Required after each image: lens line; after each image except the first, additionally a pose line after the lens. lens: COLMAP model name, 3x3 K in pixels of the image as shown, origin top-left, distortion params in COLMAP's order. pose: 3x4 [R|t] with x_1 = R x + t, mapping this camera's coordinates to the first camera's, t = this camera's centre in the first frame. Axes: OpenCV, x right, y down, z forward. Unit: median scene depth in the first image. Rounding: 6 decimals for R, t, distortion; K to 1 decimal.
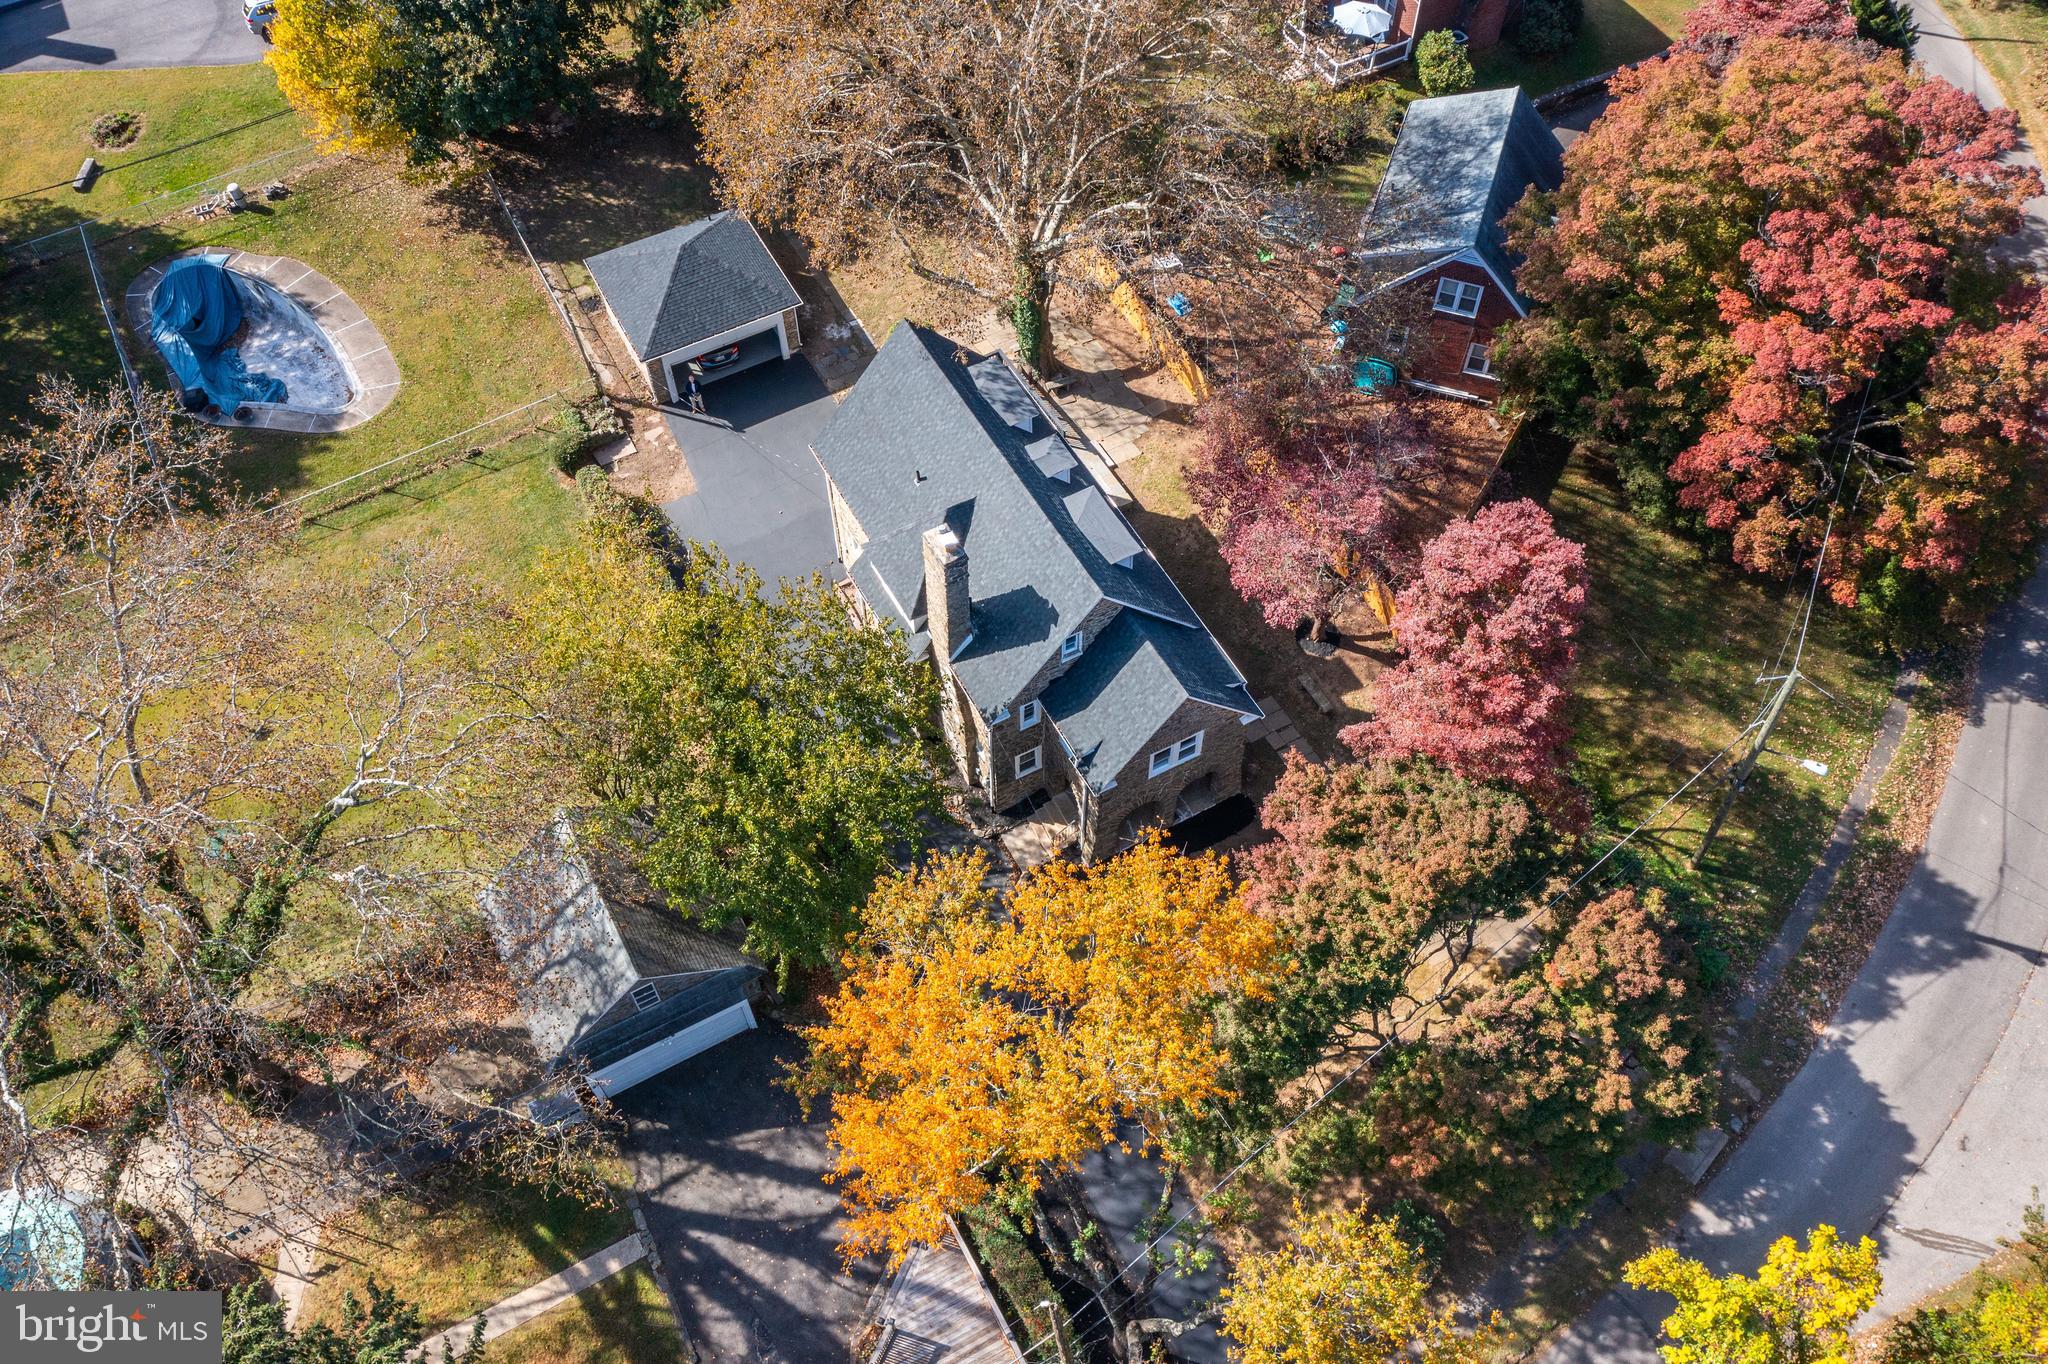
lens RADIAL K [[1607.0, 0, 1020.0], [0, 1607.0, 674.5], [0, 0, 1]] dist [-0.010721, 0.000855]
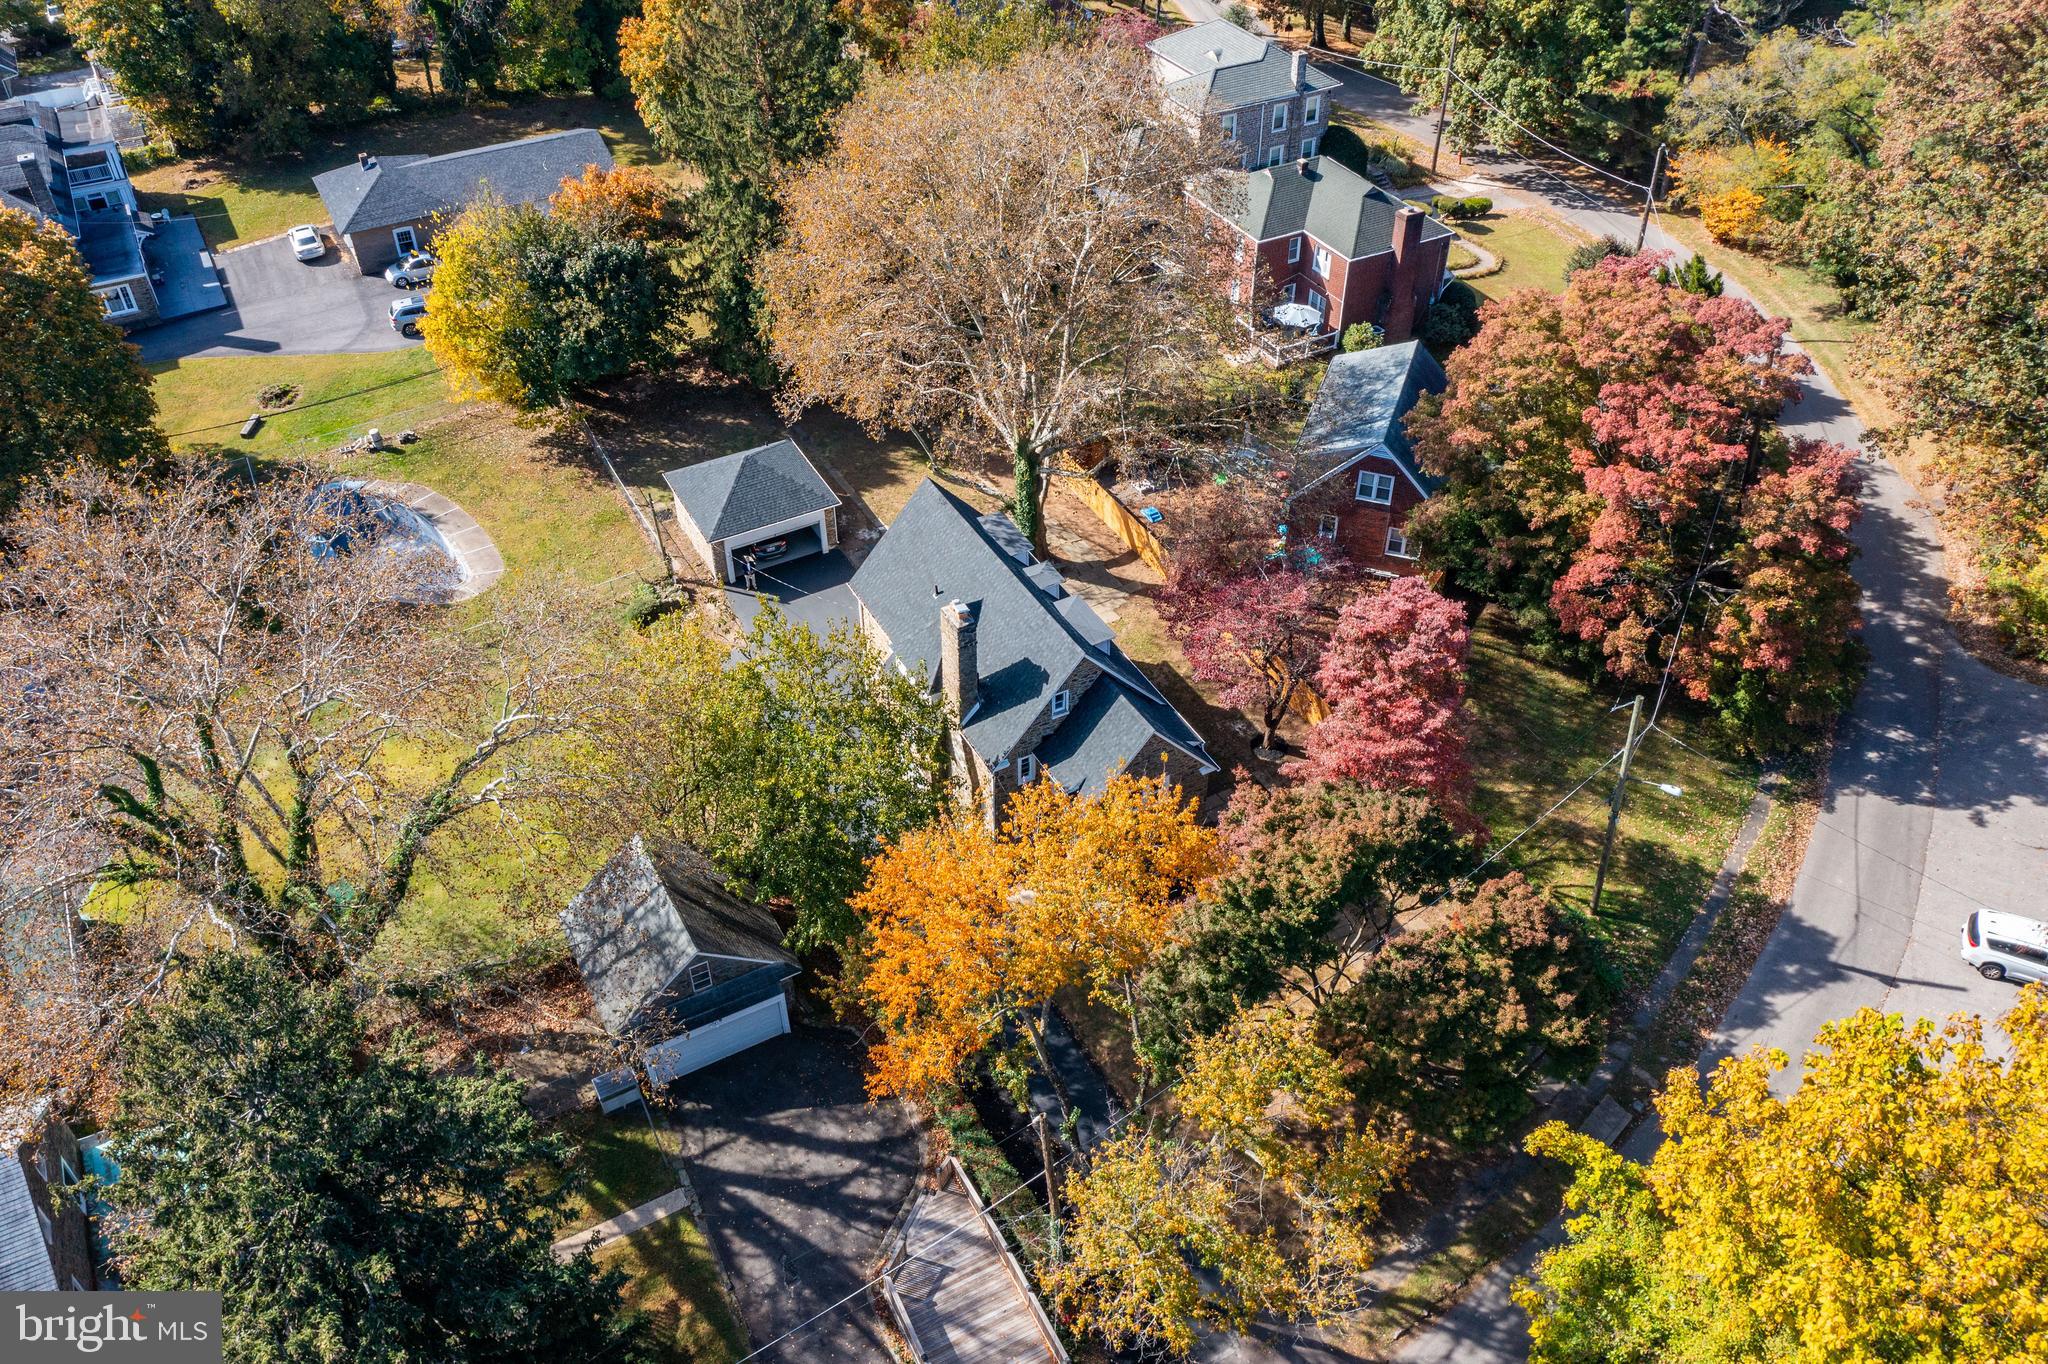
lens RADIAL K [[1612.1, 0, 1019.1], [0, 1612.1, 686.6], [0, 0, 1]] dist [-0.010596, 0.008054]
pose [[0.999992, 0.003582, -0.001755, 0.002693], [-0.003912, 0.966594, -0.256283, 0.276663], [0.000779, 0.256287, 0.966600, -0.188567]]
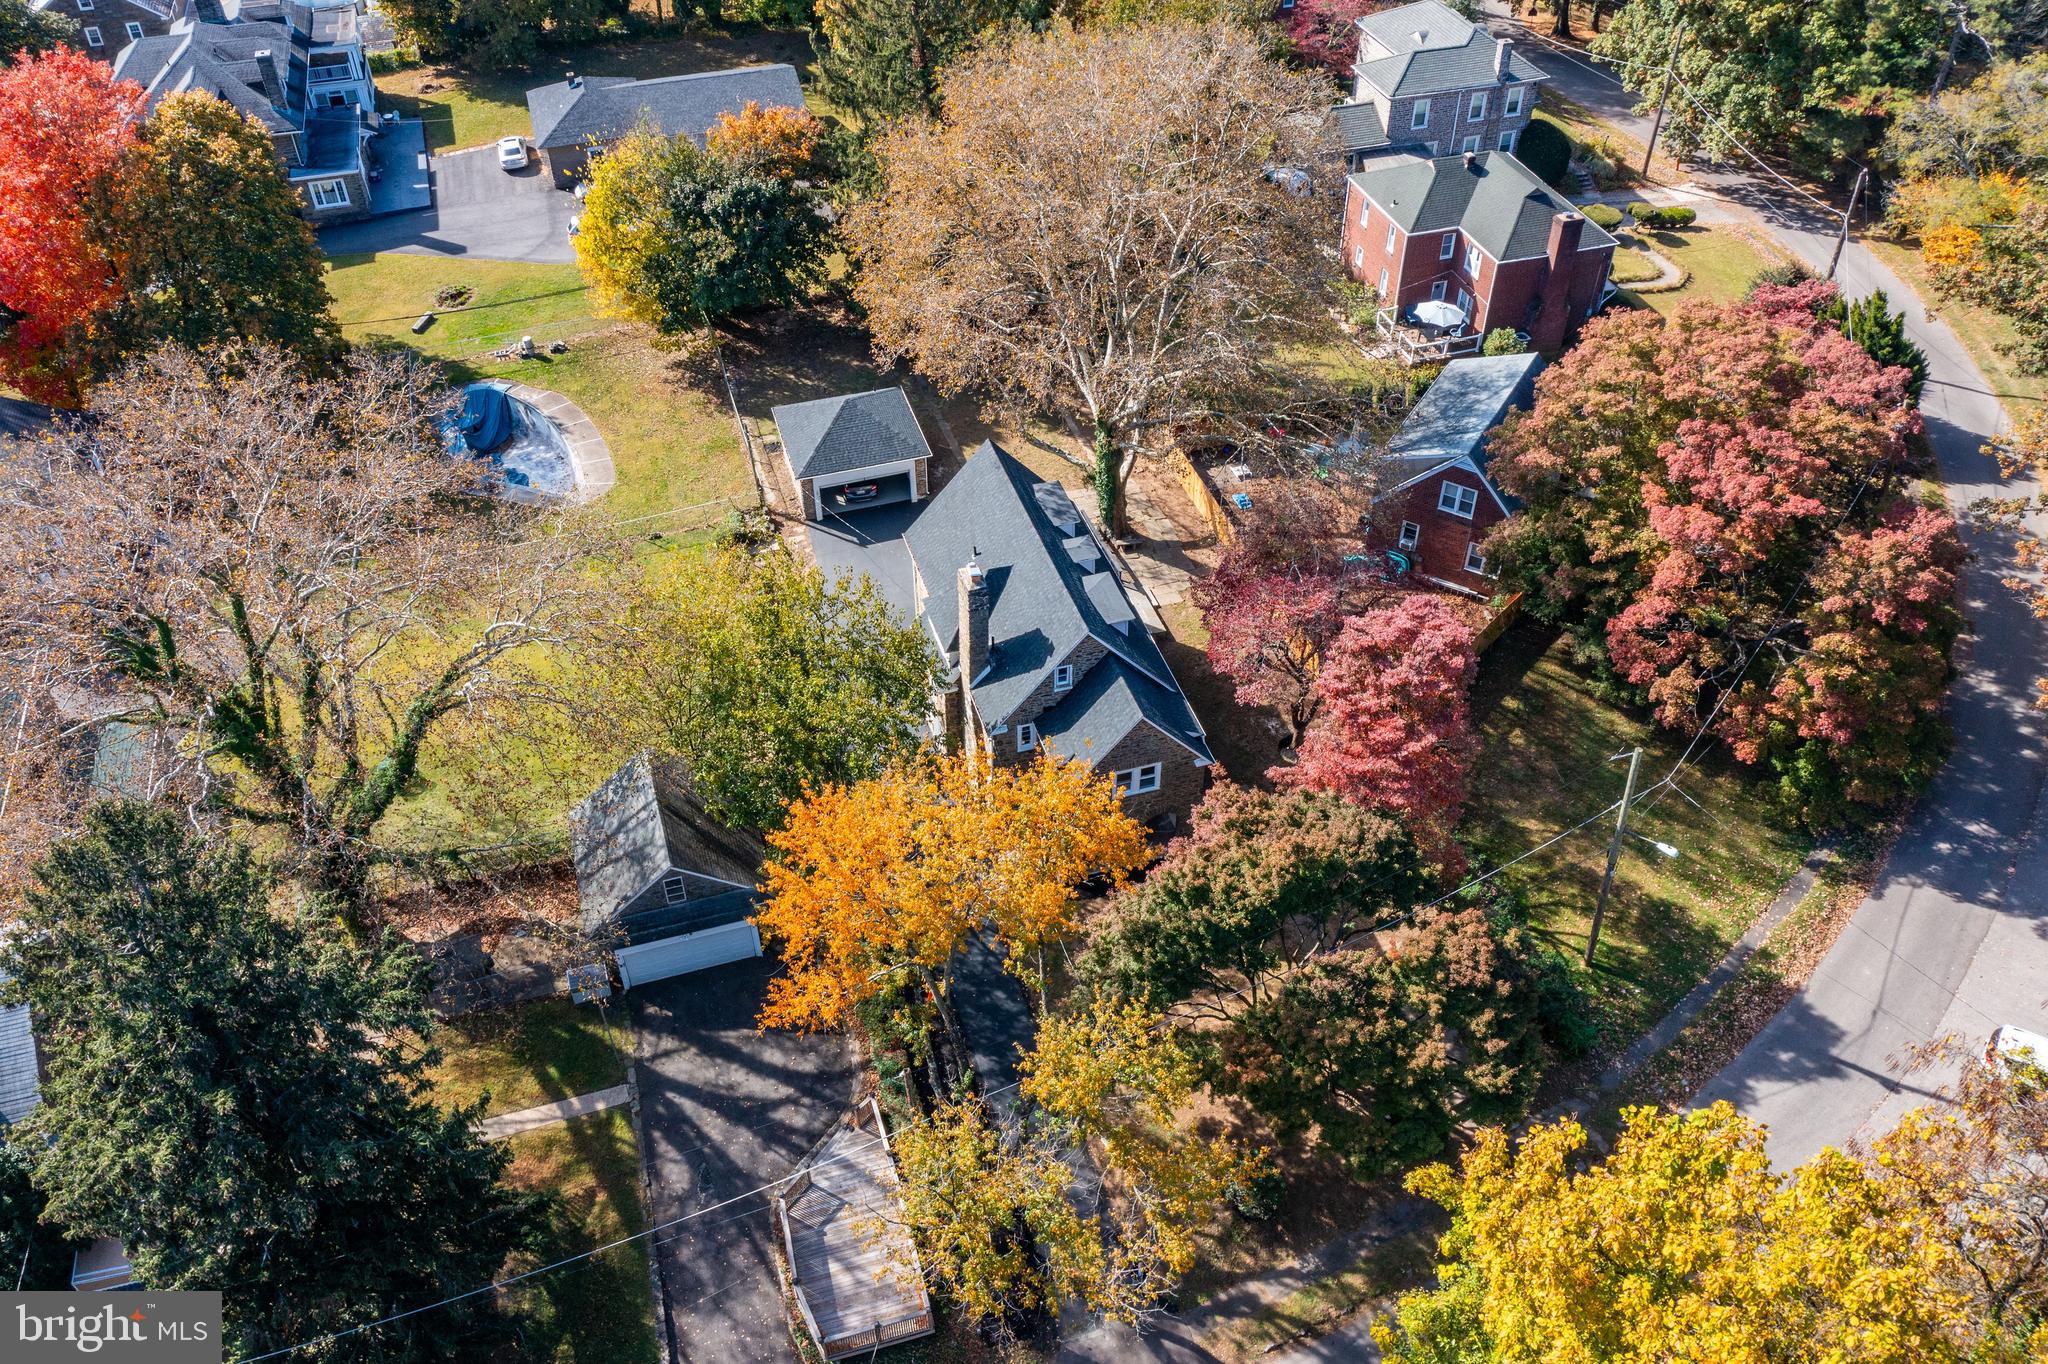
lens RADIAL K [[1612.1, 0, 1019.1], [0, 1612.1, 686.6], [0, 0, 1]] dist [-0.010596, 0.008054]
pose [[0.979788, 0.134848, -0.147753, 0.178020], [-0.165176, 0.962021, -0.217332, 0.256738], [0.112835, 0.237344, 0.964850, -0.196324]]
